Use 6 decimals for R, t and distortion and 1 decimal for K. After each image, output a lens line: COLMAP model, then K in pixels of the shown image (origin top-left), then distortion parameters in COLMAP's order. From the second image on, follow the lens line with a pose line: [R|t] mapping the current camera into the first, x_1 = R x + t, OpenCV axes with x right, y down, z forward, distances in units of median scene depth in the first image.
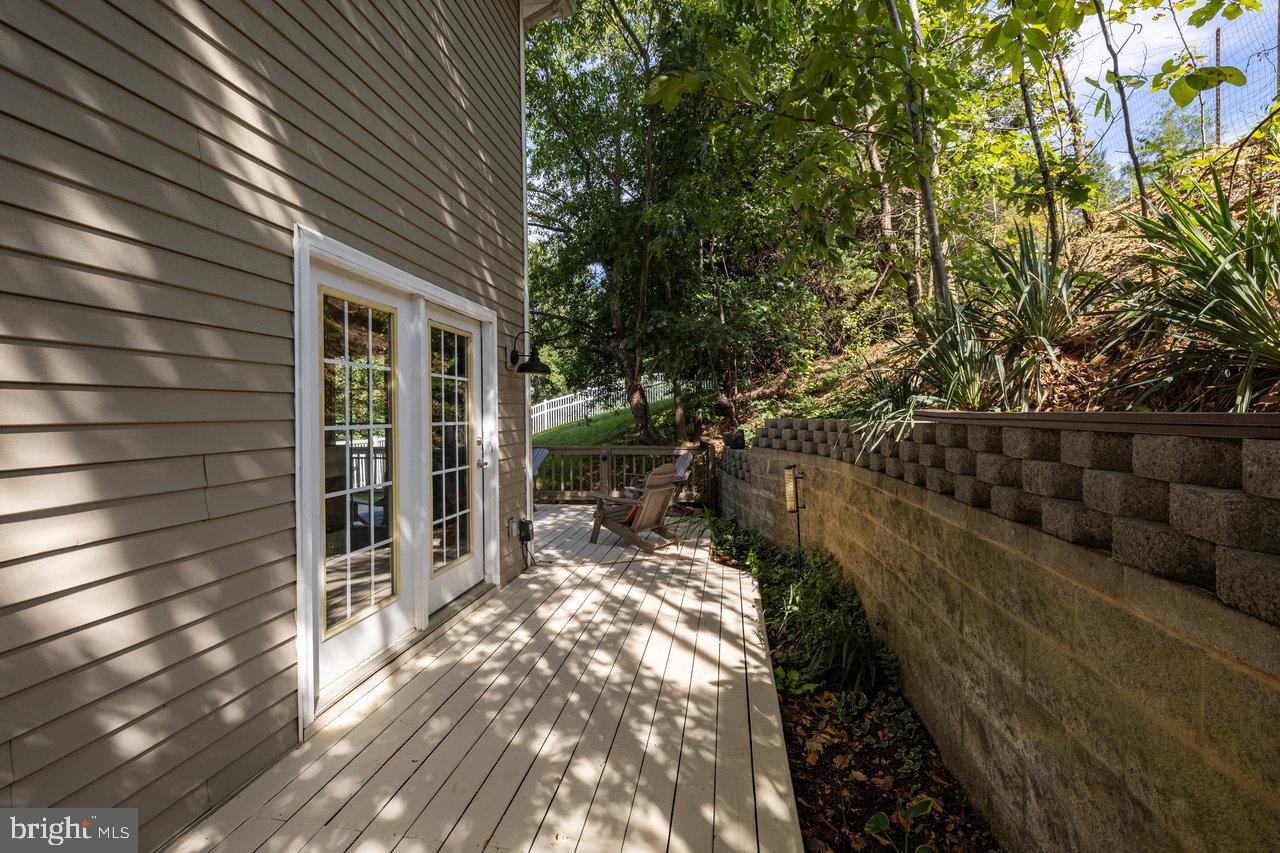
lens RADIAL K [[517.7, 0, 637.9], [0, 517.7, 418.7], [0, 0, 1]] dist [0.000128, 0.000015]
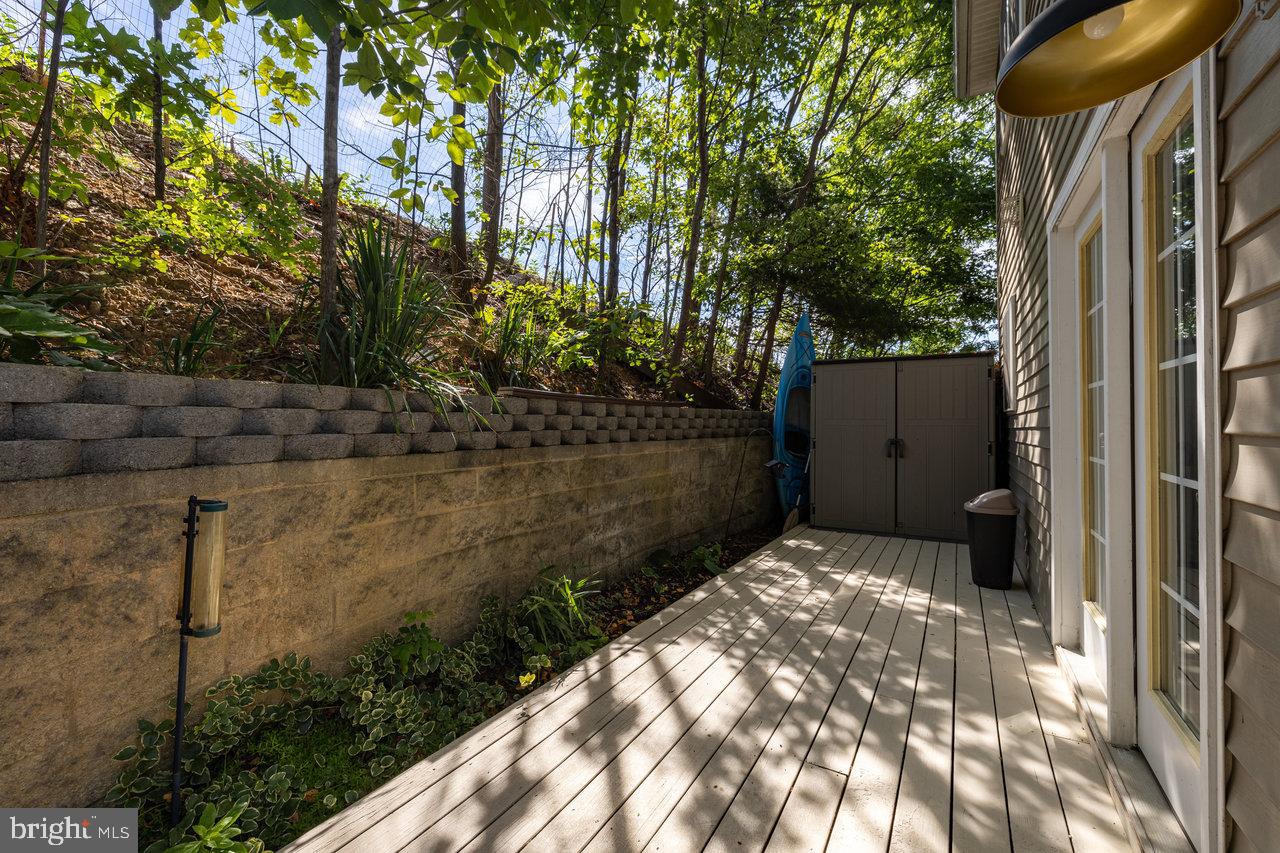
lens RADIAL K [[534.0, 0, 637.9], [0, 534.0, 417.5], [0, 0, 1]] dist [-0.002826, 0.000206]
pose [[-0.929690, 0.014486, 0.368059, -0.161806], [0.012071, 0.999888, -0.008864, 0.062162], [-0.368146, -0.003798, -0.929760, 1.814706]]
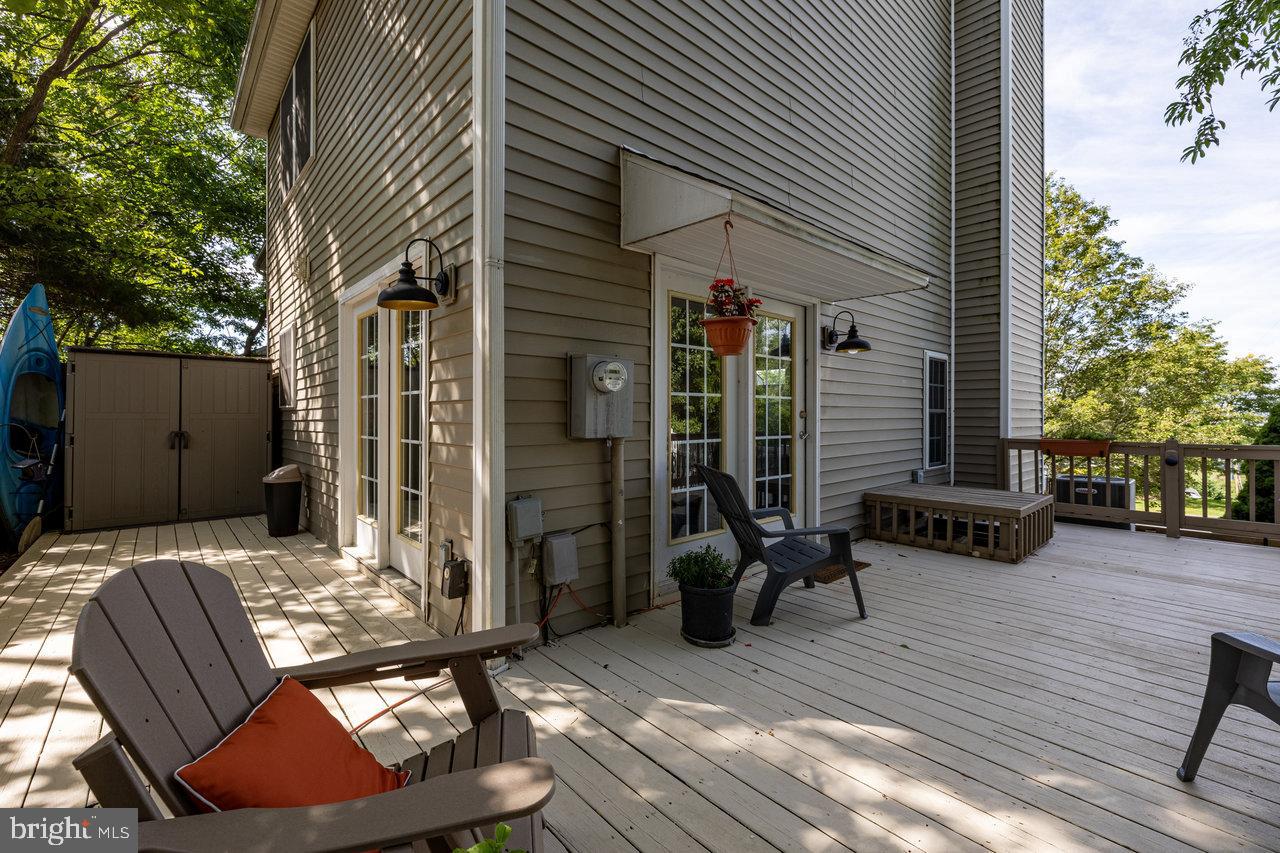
lens RADIAL K [[534.0, 0, 641.2], [0, 534.0, 424.7], [0, 0, 1]] dist [-0.002826, 0.000206]
pose [[-0.621297, 0.024393, -0.783196, 0.170784], [0.000811, 0.999535, 0.030487, 0.047582], [0.783575, 0.018306, -0.621027, 2.326197]]
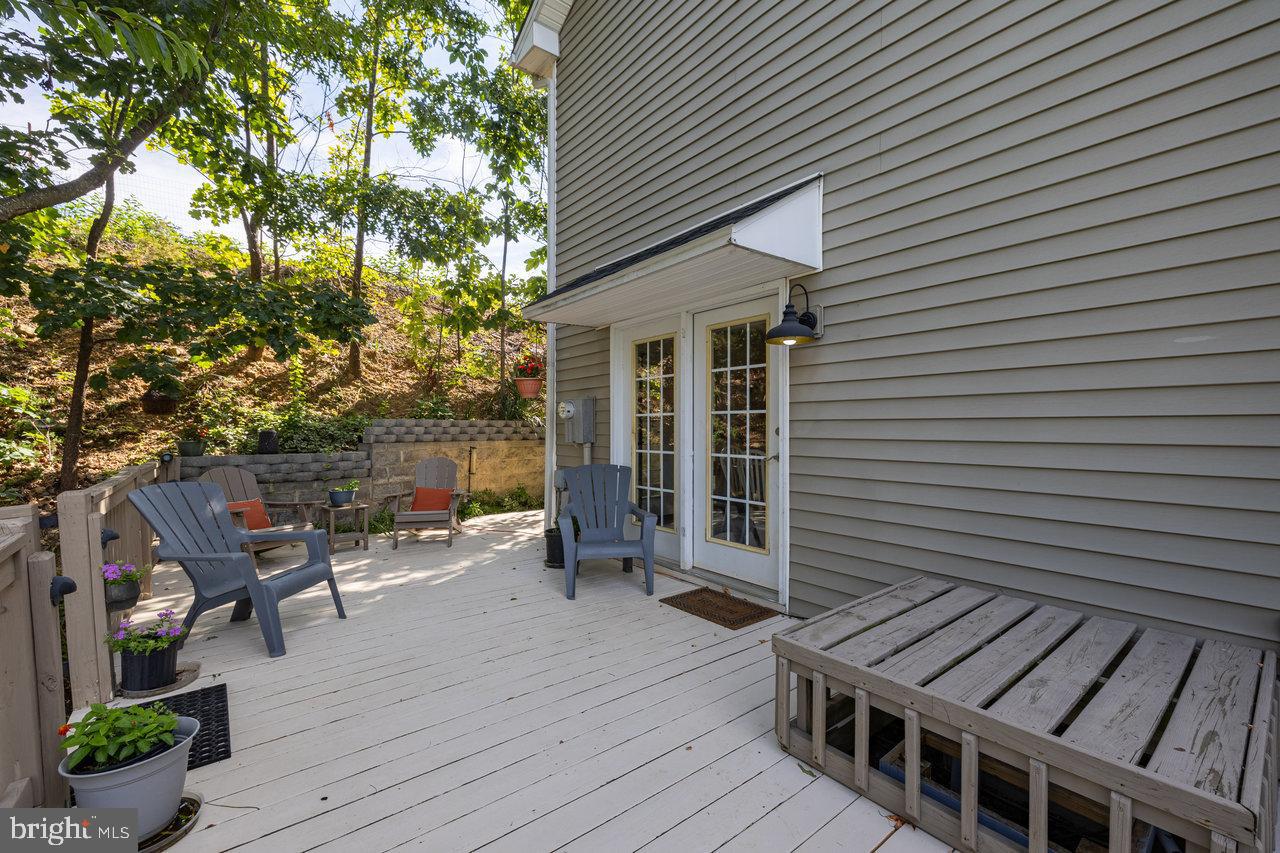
lens RADIAL K [[534.0, 0, 641.3], [0, 534.0, 427.7], [0, 0, 1]] dist [-0.002826, 0.000206]
pose [[-0.742153, 0.003985, 0.670218, -1.917354], [0.008191, 0.999962, 0.003124, 0.039376], [-0.670180, 0.007809, -0.742157, 2.861094]]
